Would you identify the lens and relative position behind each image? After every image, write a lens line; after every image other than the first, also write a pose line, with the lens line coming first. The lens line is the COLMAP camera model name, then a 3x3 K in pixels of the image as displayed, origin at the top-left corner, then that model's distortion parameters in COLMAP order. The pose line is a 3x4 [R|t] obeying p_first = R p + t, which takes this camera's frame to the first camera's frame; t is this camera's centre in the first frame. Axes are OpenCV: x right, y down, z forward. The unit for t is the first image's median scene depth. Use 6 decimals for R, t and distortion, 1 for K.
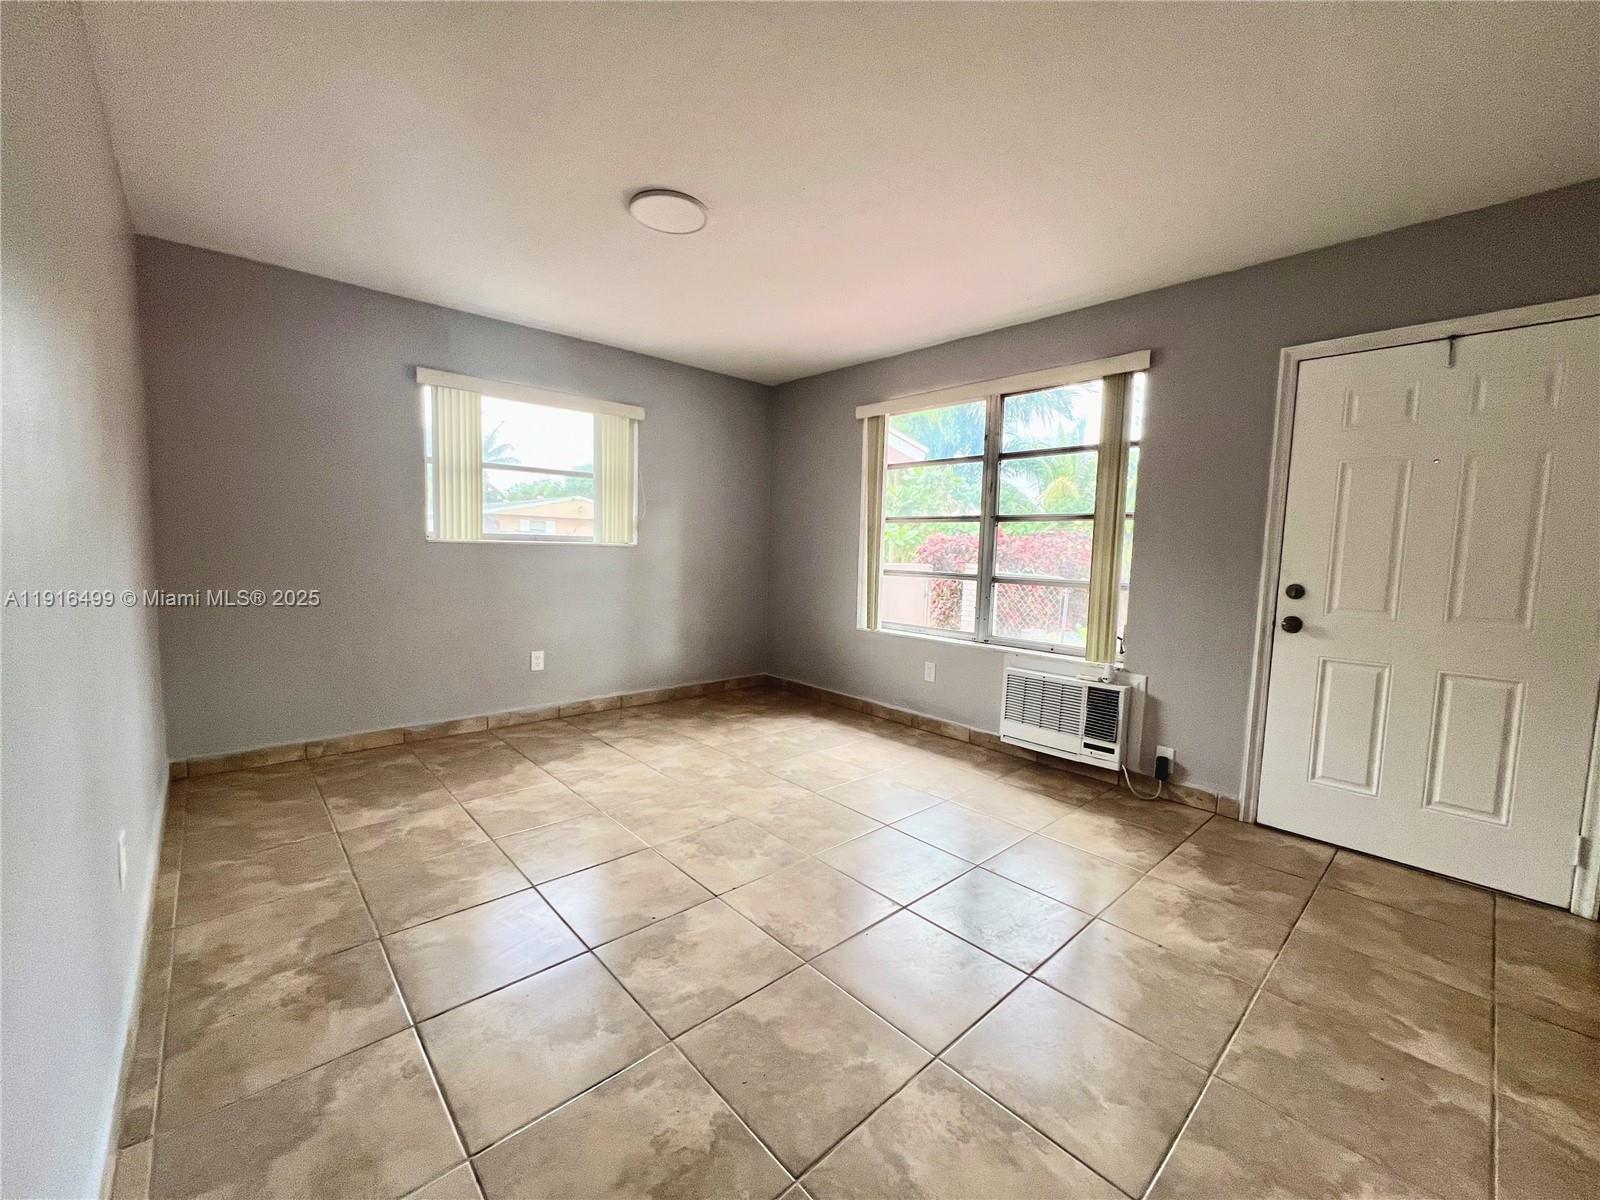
lens RADIAL K [[643.0, 0, 798.6], [0, 643.0, 602.3], [0, 0, 1]] dist [0.000032, 0.000674]
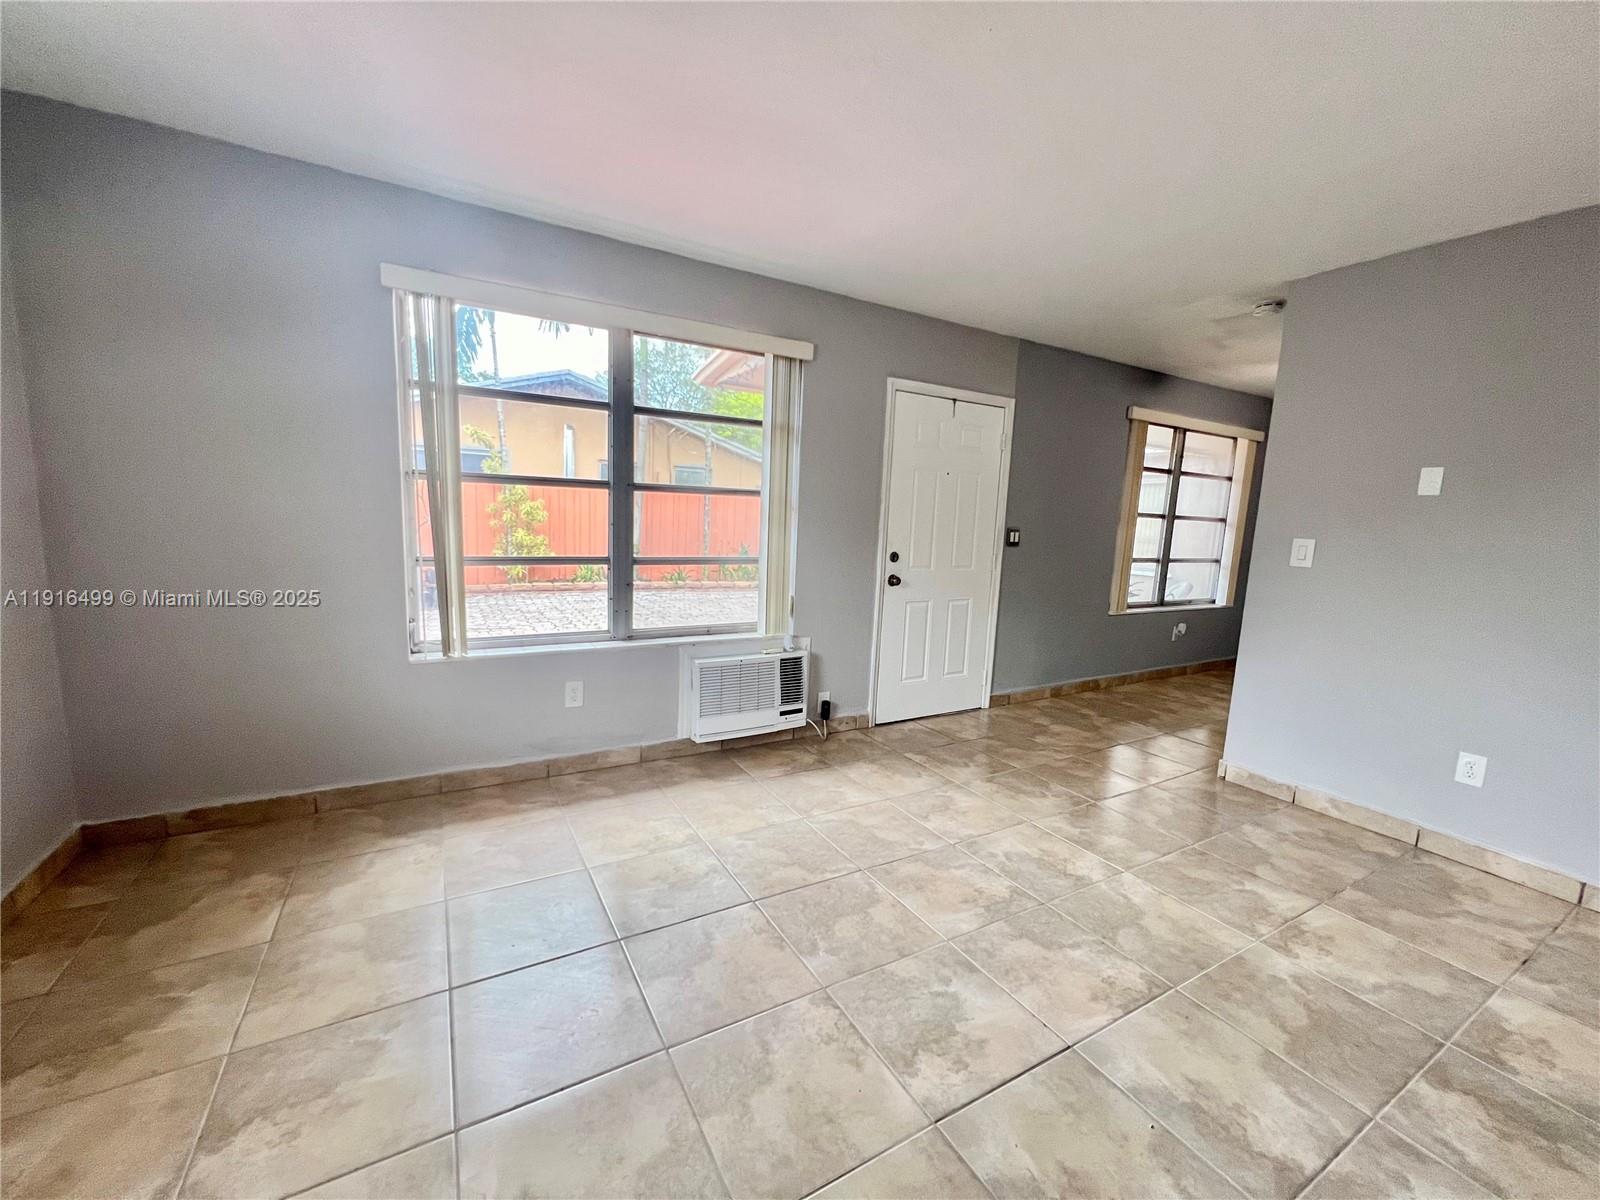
lens RADIAL K [[643.0, 0, 798.6], [0, 643.0, 602.3], [0, 0, 1]] dist [0.000032, 0.000674]
pose [[0.218426, -0.154566, 0.963535, -0.539110], [0.050343, 0.987847, 0.147054, -0.113131], [-0.974554, 0.016387, 0.223553, 0.732498]]
